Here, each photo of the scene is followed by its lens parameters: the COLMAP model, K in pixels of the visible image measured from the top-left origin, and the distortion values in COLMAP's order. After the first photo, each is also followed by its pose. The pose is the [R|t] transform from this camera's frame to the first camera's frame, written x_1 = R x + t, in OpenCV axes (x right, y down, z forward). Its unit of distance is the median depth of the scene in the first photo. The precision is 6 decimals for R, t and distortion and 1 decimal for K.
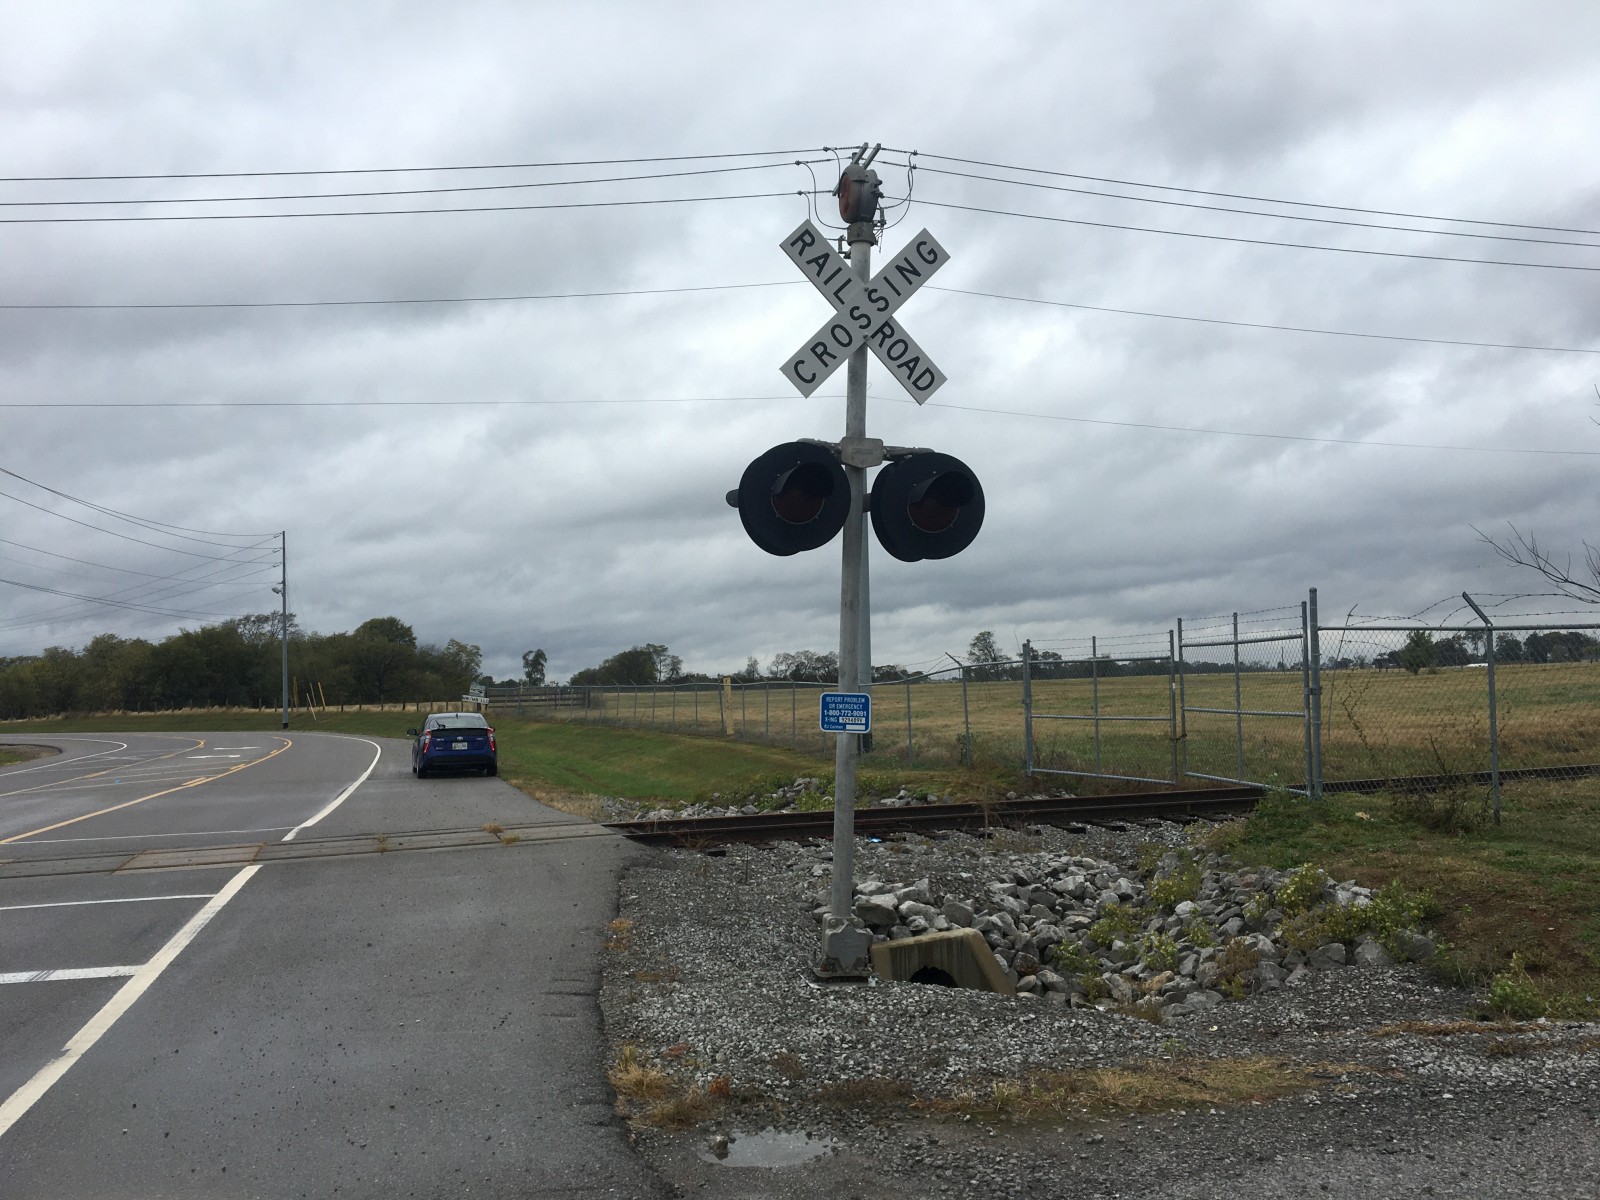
lens RADIAL K [[1330.6, 0, 763.4], [0, 1330.6, 581.4], [0, 0, 1]] dist [0.075519, -0.109434]
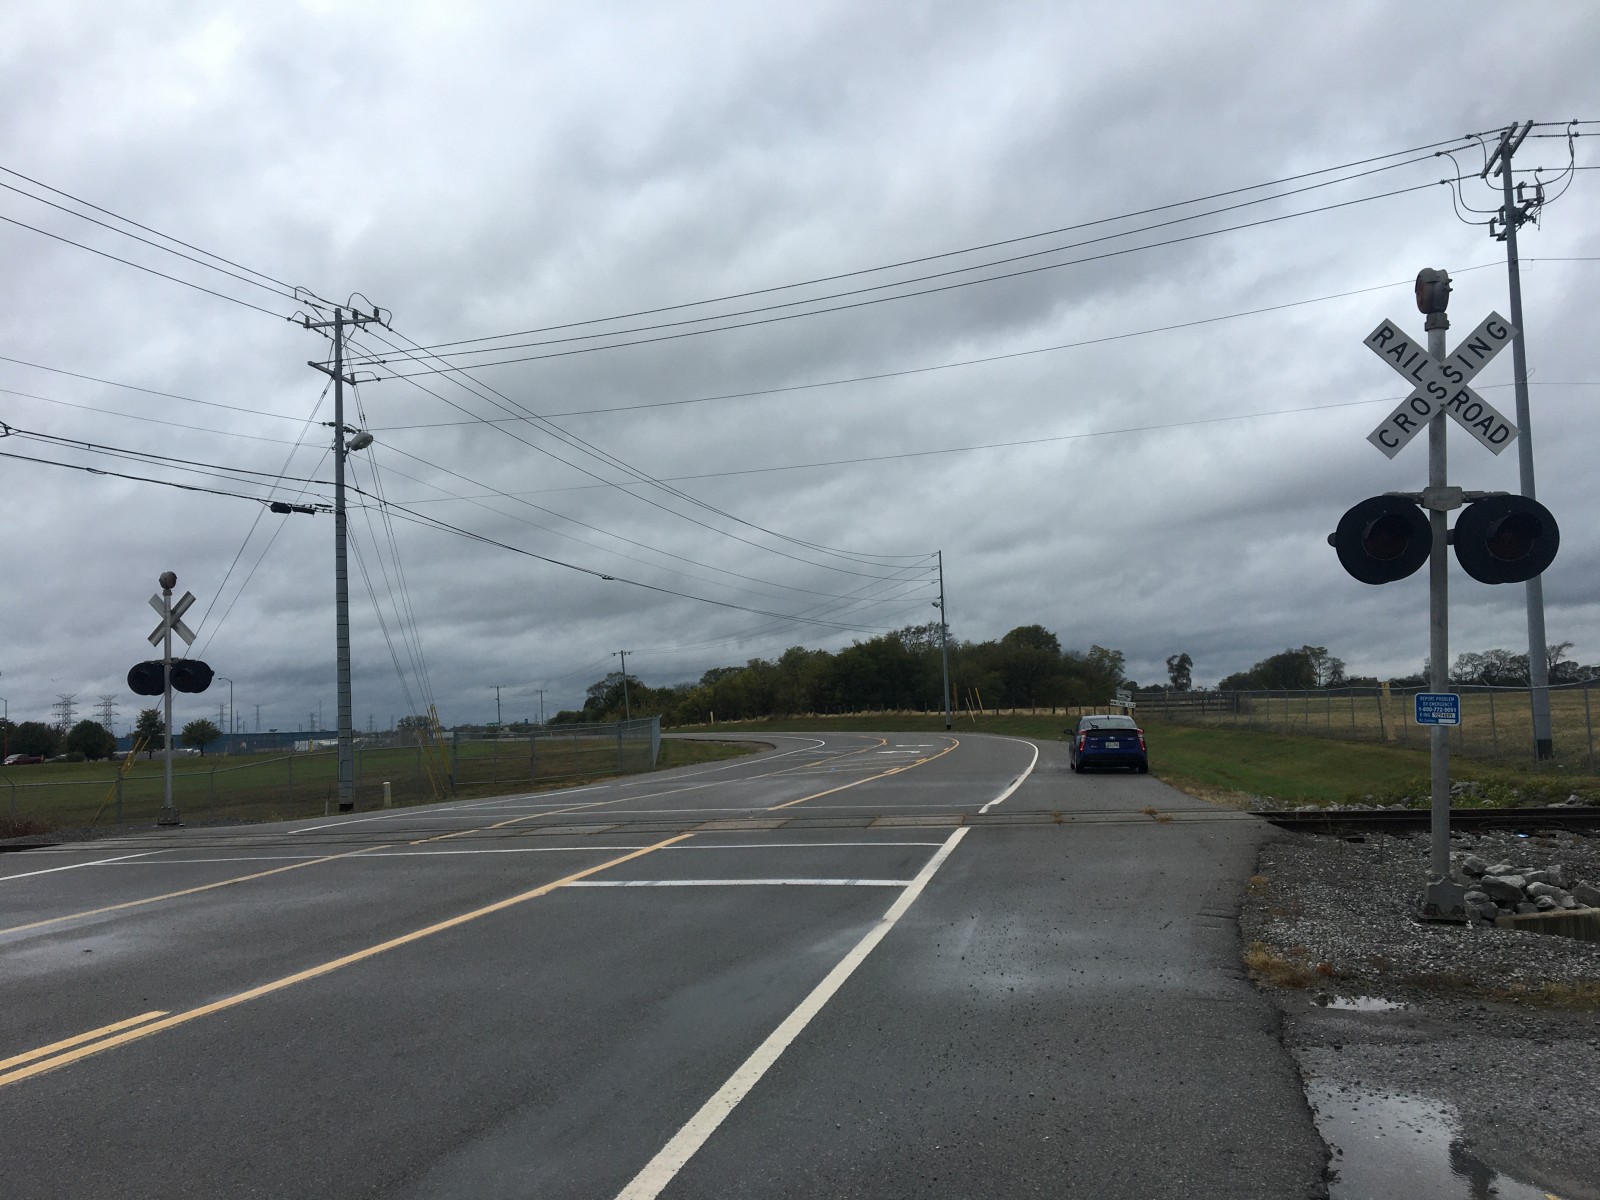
lens RADIAL K [[1330.6, 0, 796.0], [0, 1330.6, 594.9], [0, 0, 1]] dist [0.075519, -0.109434]
pose [[0.900946, -0.037391, -0.432318, 0.047490], [0.040019, 0.999194, -0.003021, -0.018926], [0.432082, -0.014579, 0.901716, -0.263684]]
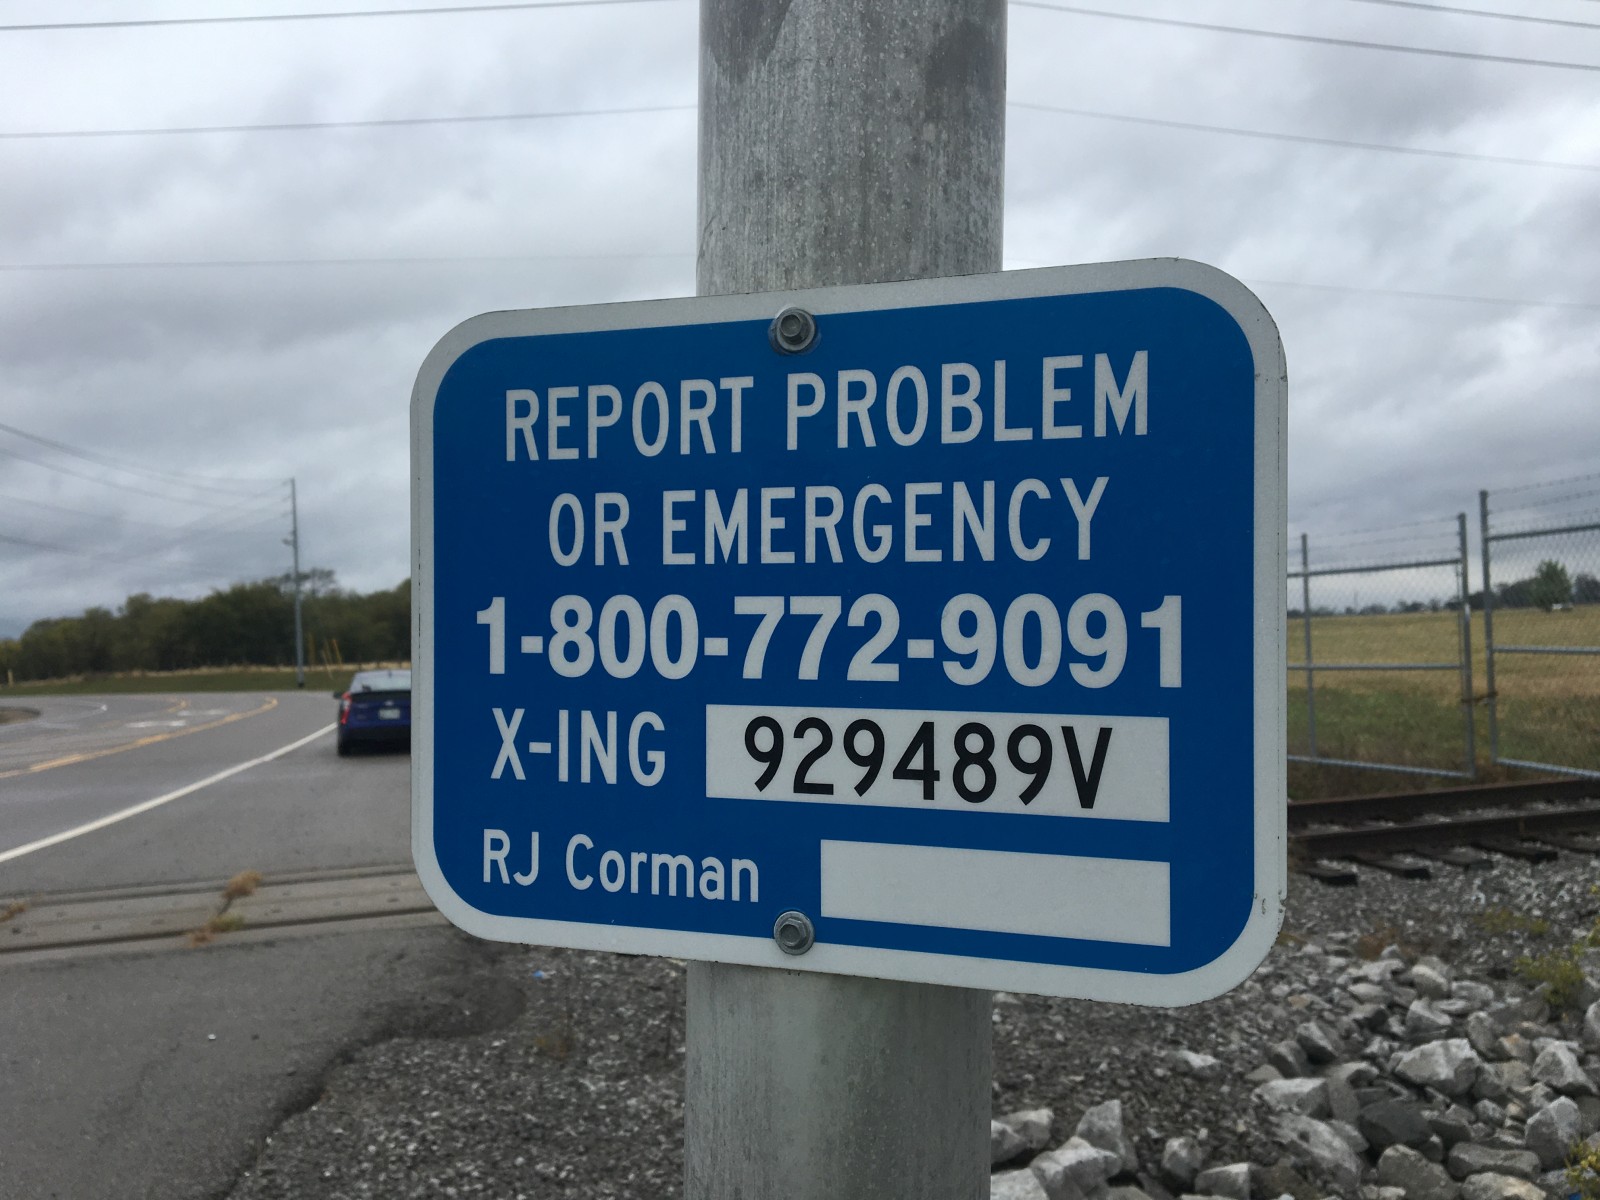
lens RADIAL K [[1330.6, 0, 730.7], [0, 1330.6, 564.9], [0, 0, 1]] dist [0.075519, -0.109434]
pose [[0.997847, -0.017387, -0.063238, 0.042884], [0.018796, 0.999587, 0.021760, 0.065355], [0.062834, -0.022901, 0.997761, 0.652678]]
